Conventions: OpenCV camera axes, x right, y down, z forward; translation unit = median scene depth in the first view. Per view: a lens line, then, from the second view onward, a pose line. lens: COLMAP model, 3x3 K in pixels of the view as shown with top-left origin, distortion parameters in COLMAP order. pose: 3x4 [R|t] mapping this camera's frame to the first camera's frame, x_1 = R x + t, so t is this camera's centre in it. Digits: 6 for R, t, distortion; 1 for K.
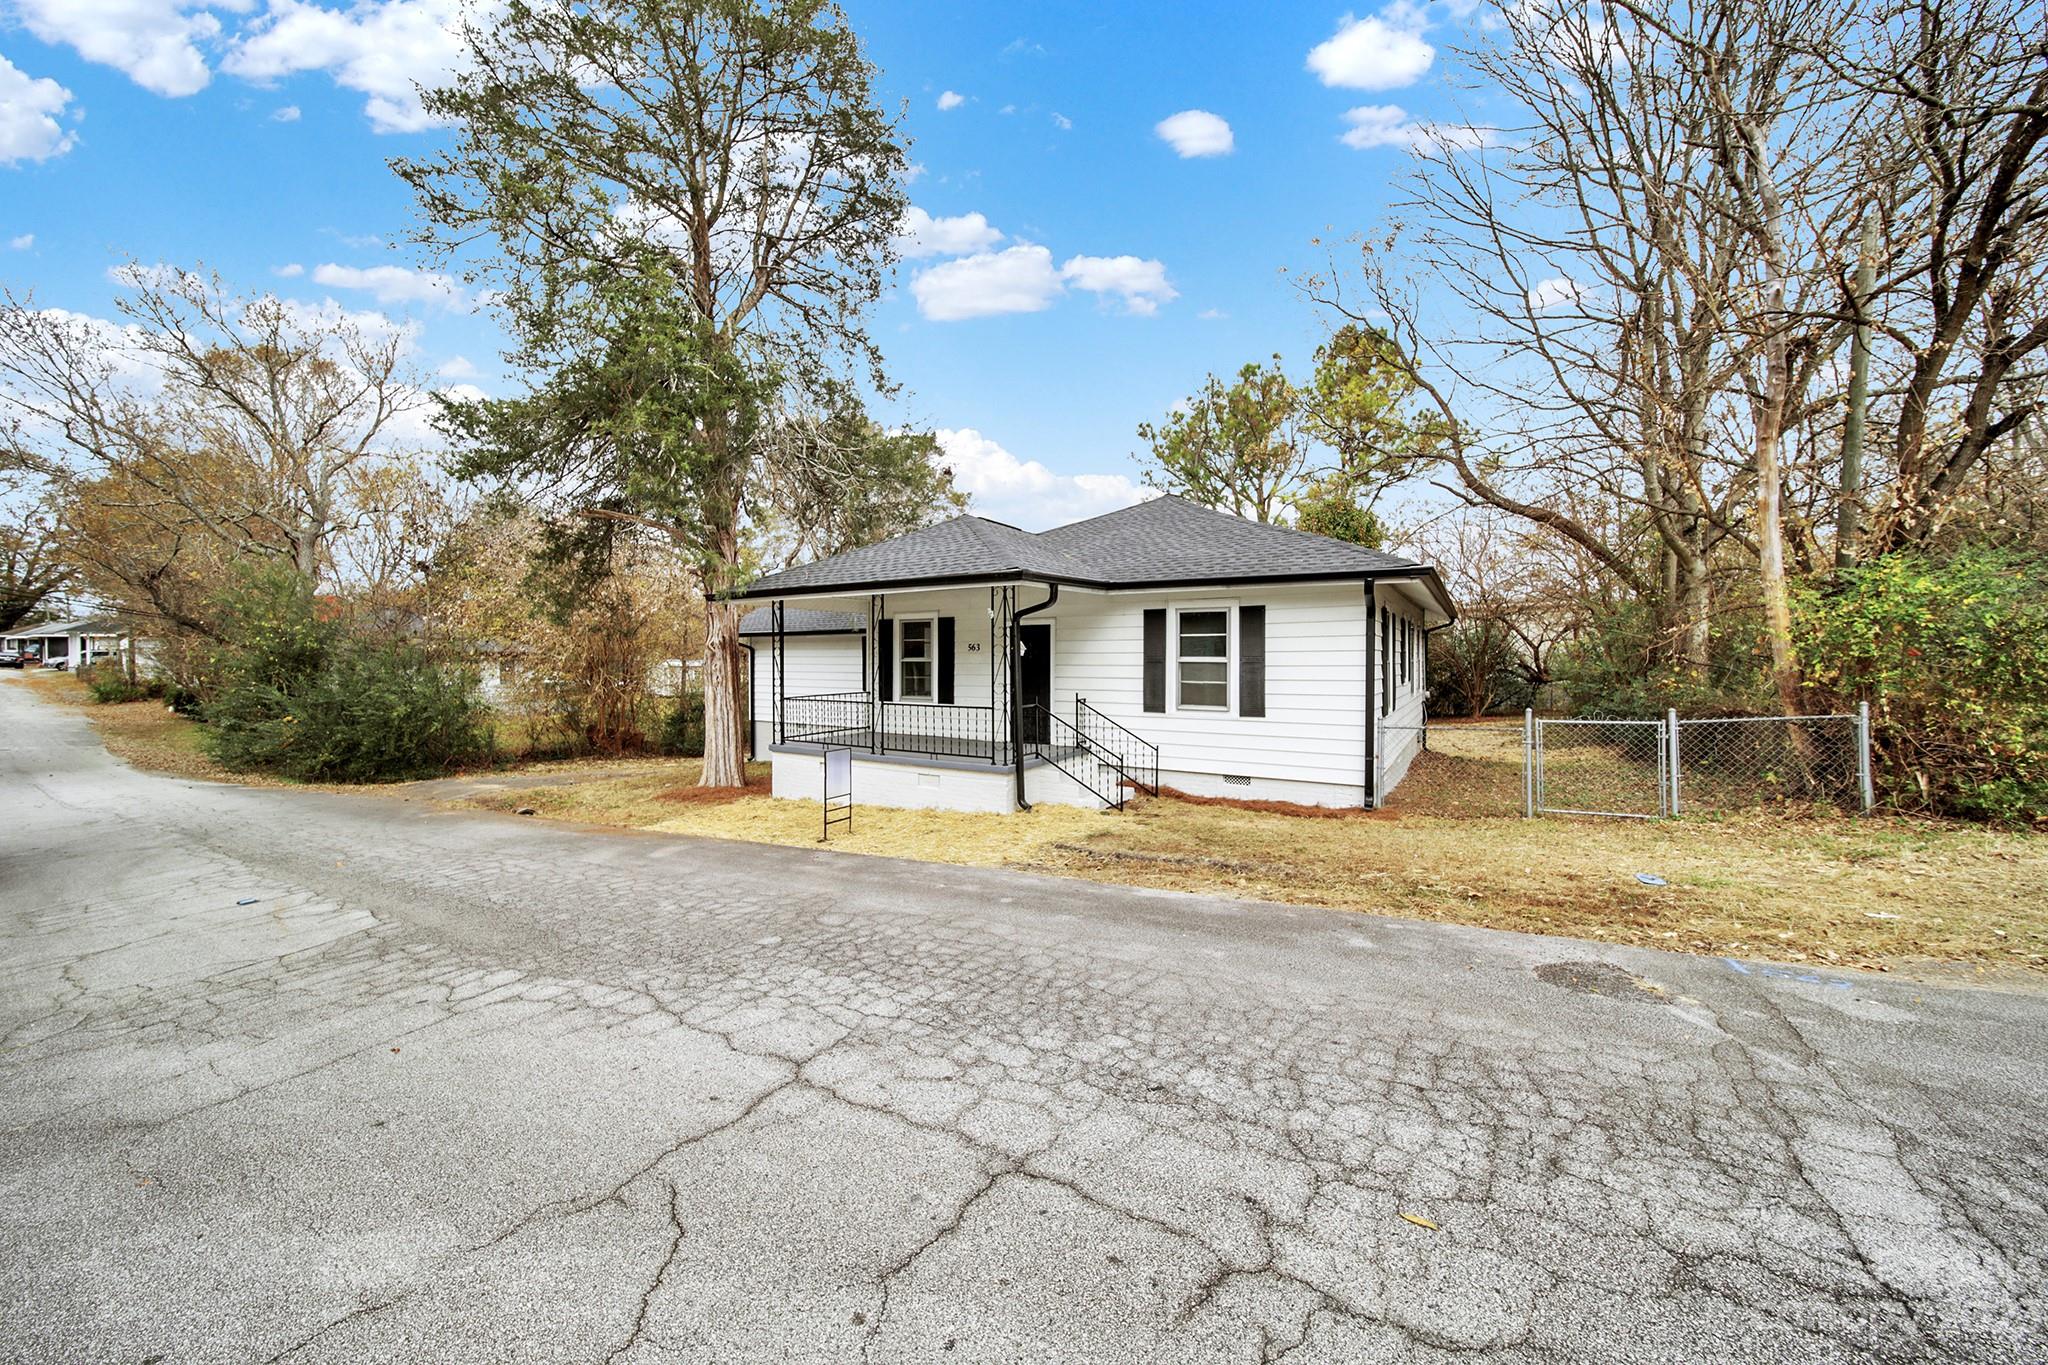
lens RADIAL K [[734.4, 0, 1032.6], [0, 734.4, 652.7], [0, 0, 1]] dist [-0.002875, -0.000278]
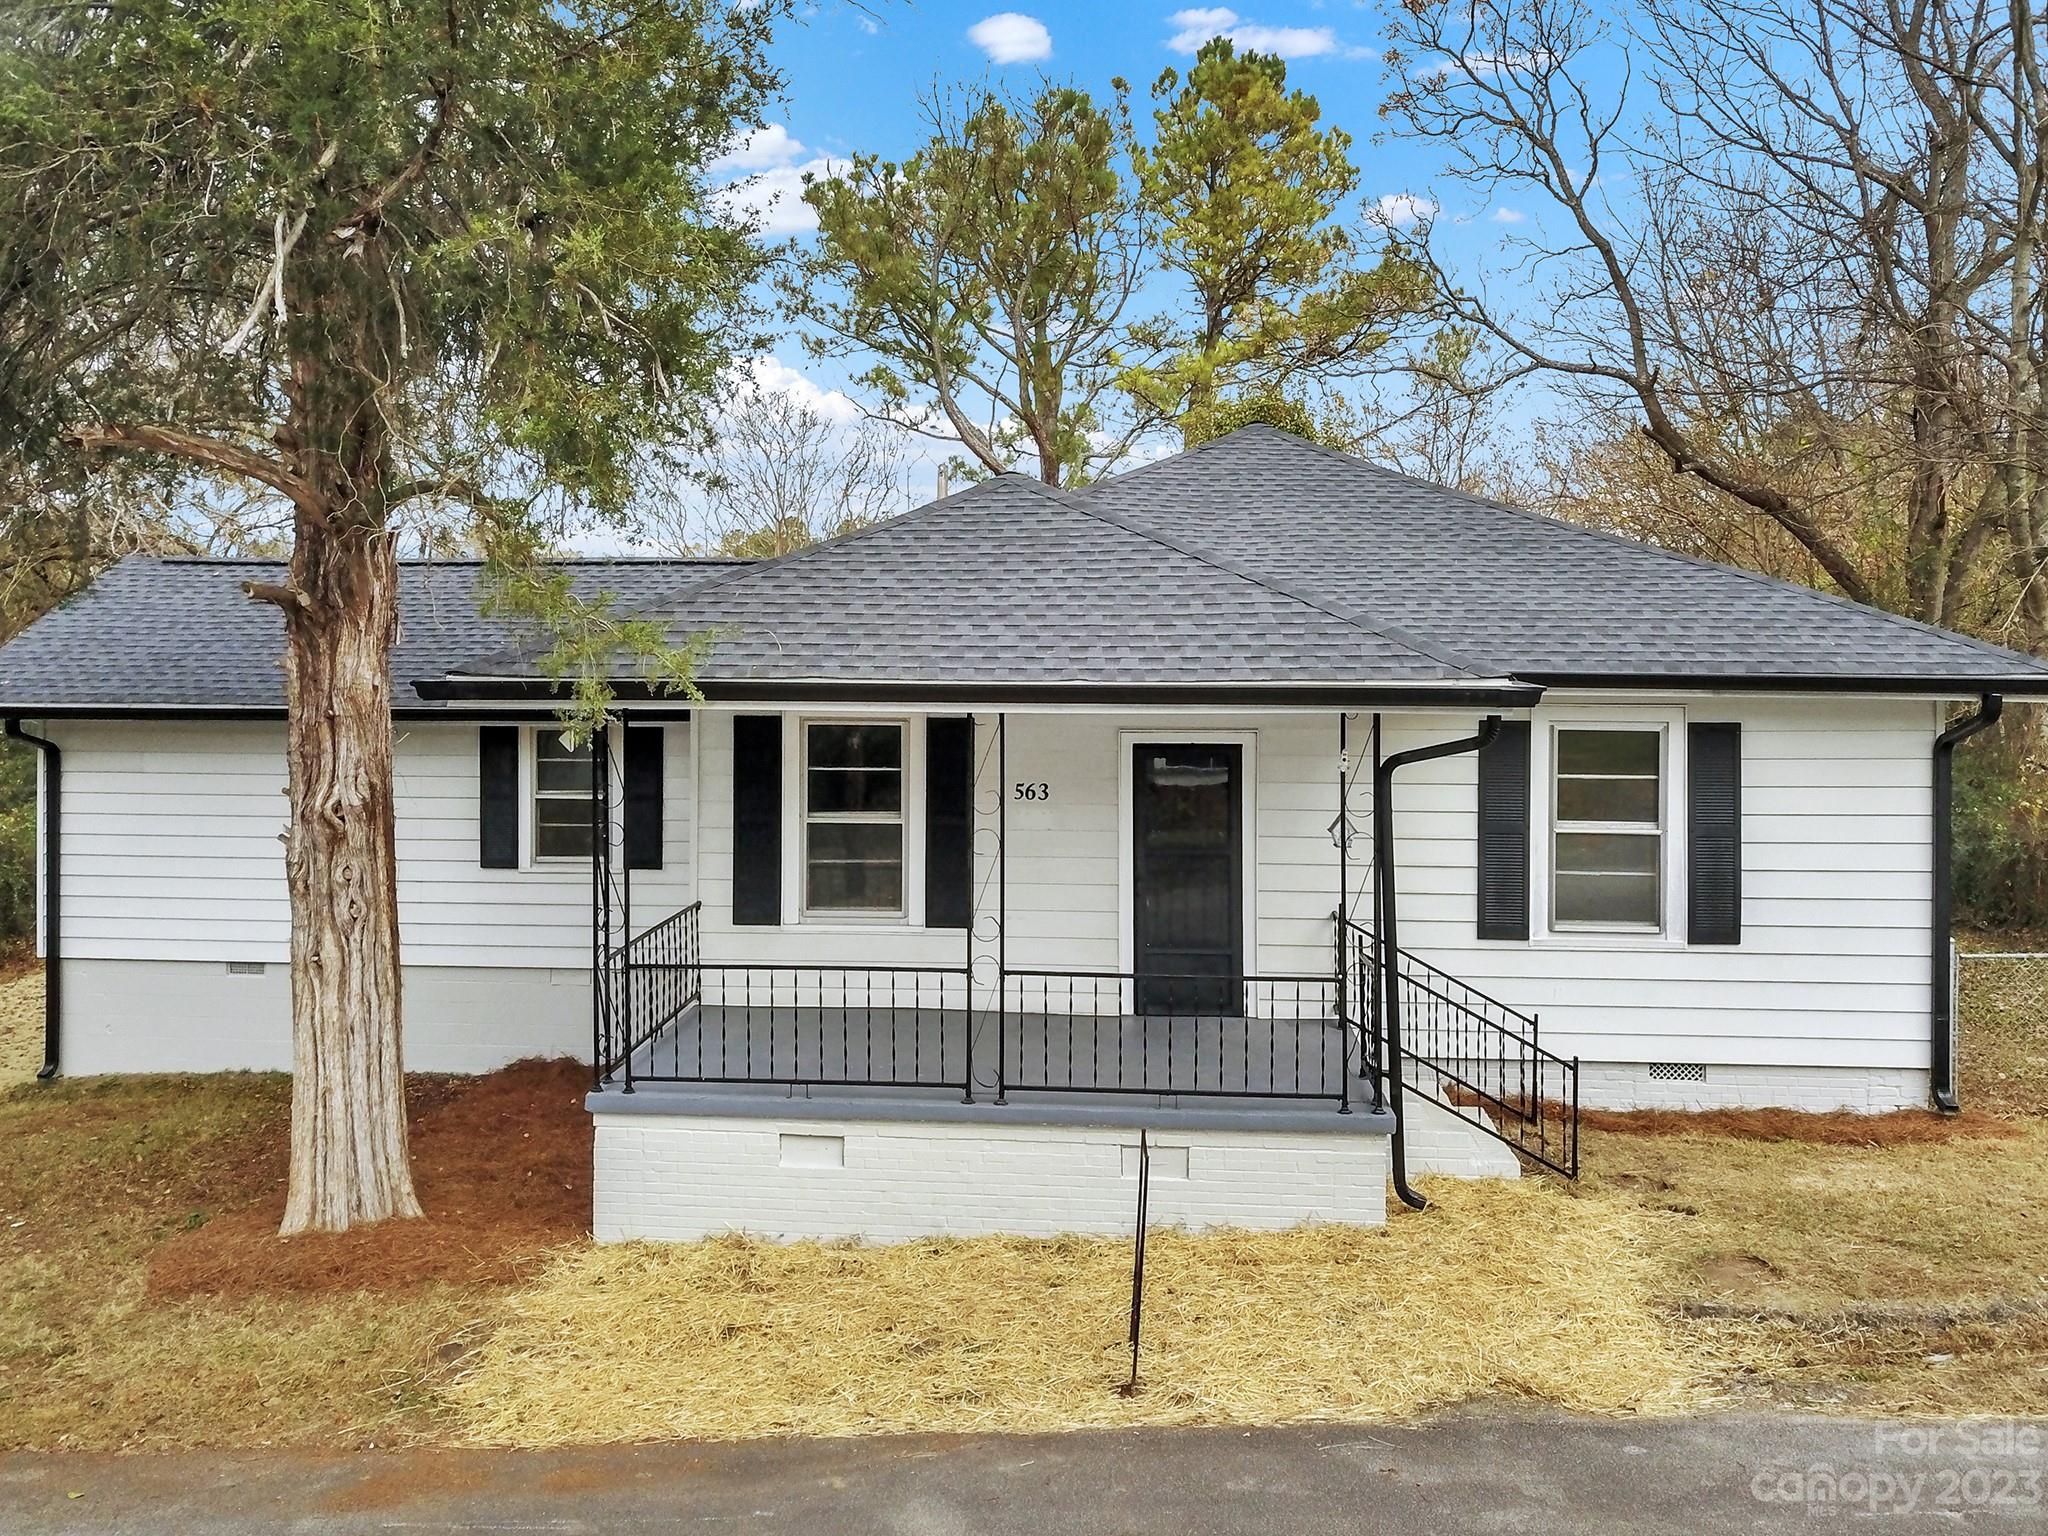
lens RADIAL K [[1633.6, 0, 1066.7], [0, 1633.6, 628.0], [0, 0, 1]] dist [0.007526, -0.006927]
pose [[0.886624, 0.008390, 0.462415, -0.617751], [-0.012129, 0.999913, 0.005112, -0.130519], [-0.462332, -0.010141, 0.886649, 0.217740]]
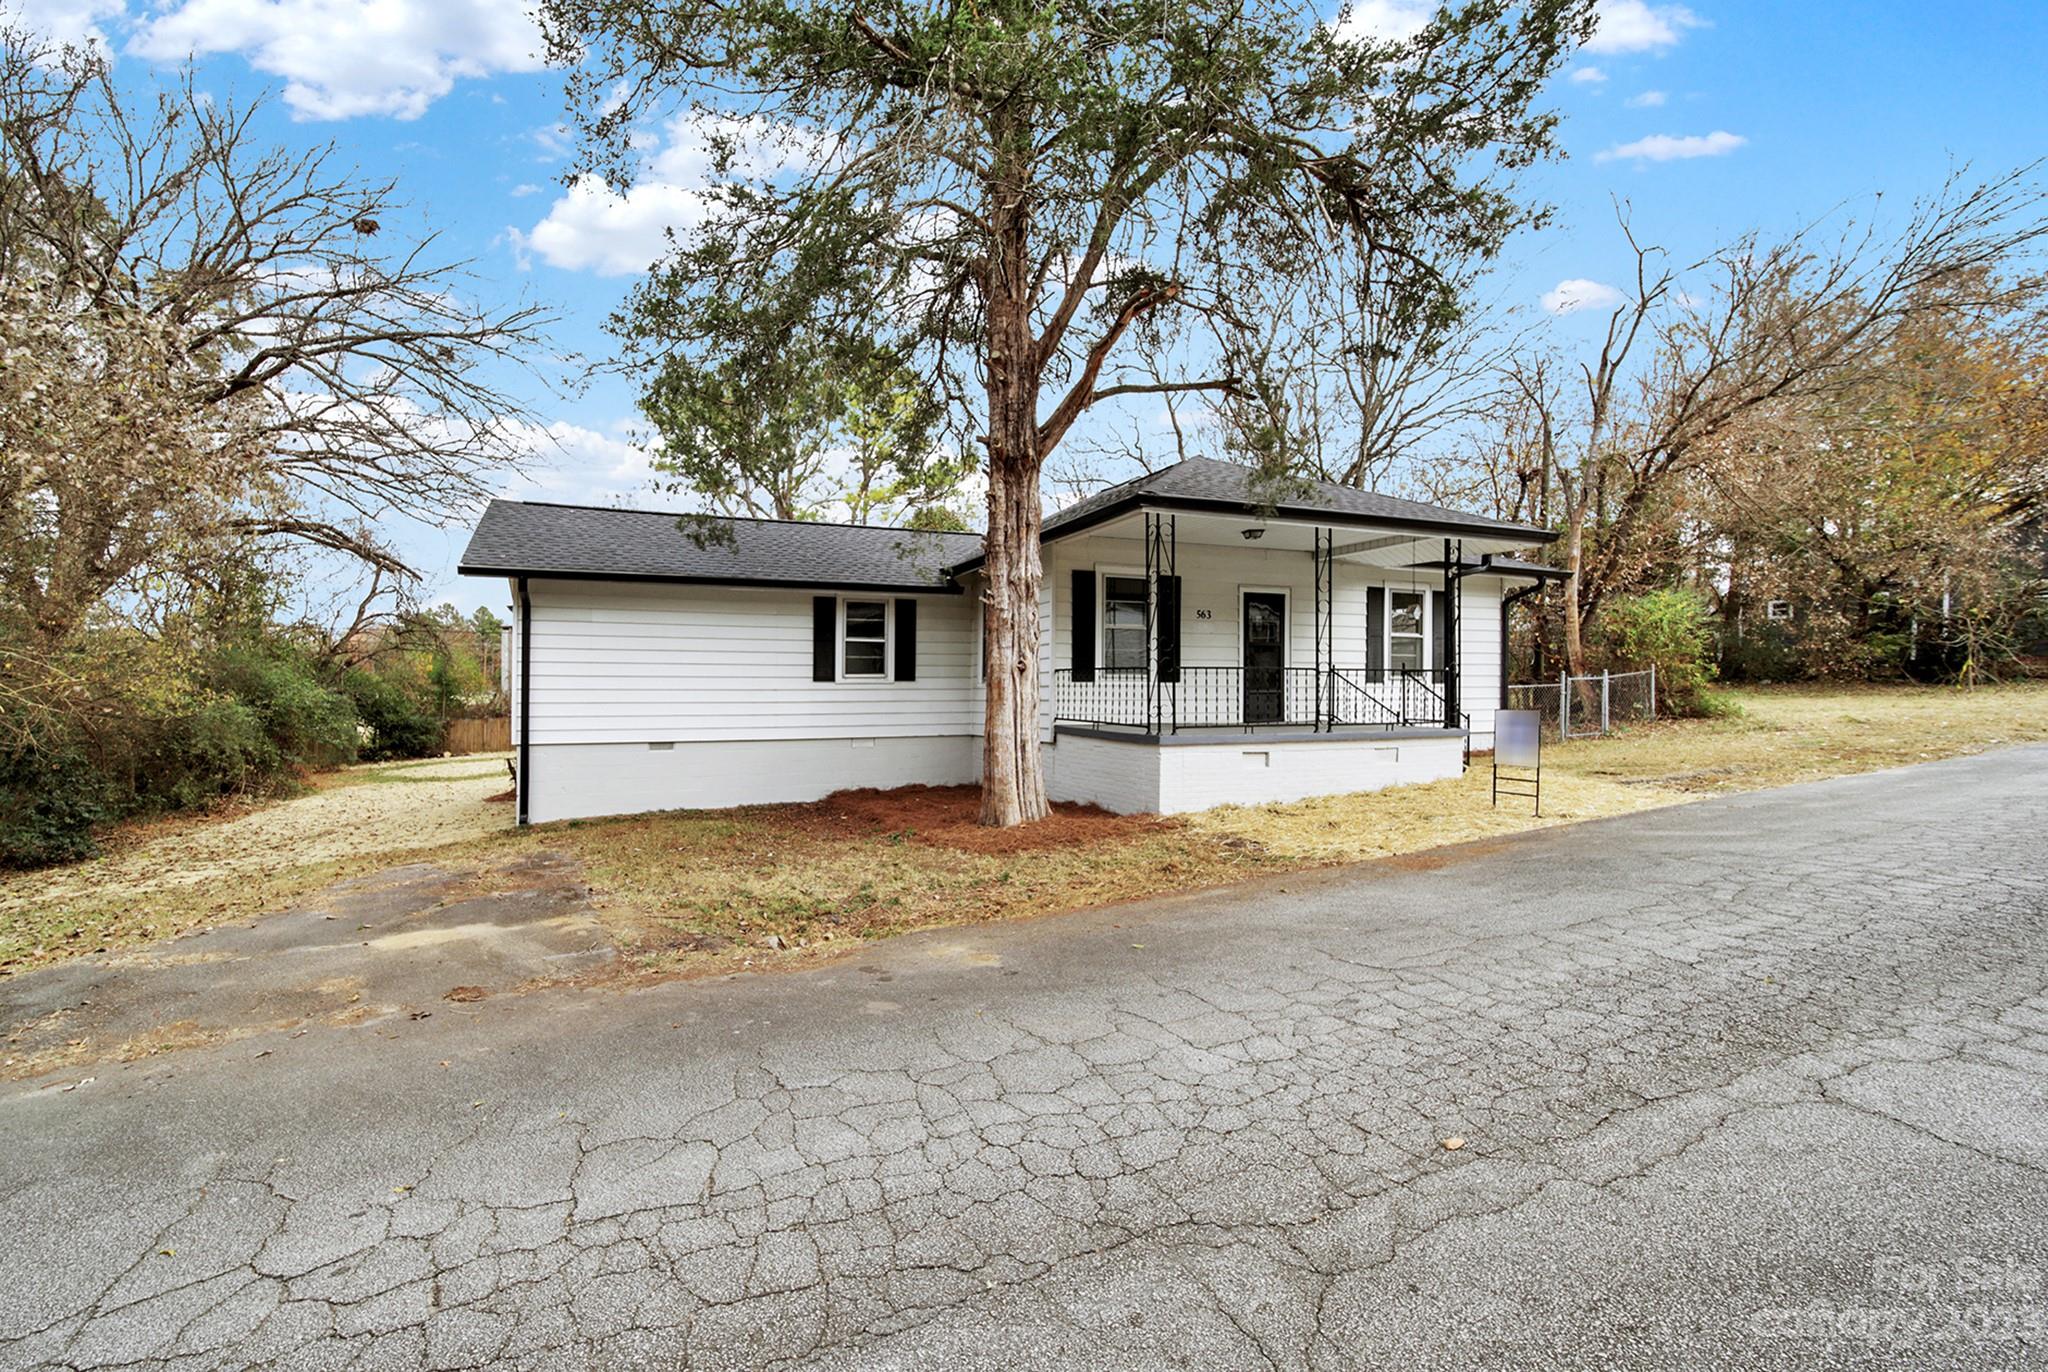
lens RADIAL K [[783.7, 0, 953.4], [0, 783.7, 675.5], [0, 0, 1]] dist [0.000319, 0.000060]
pose [[0.617294, 0.007635, 0.786695, -1.220434], [-0.013380, 0.999910, 0.000795, 0.085035], [-0.786619, -0.011017, 0.617341, 0.841377]]
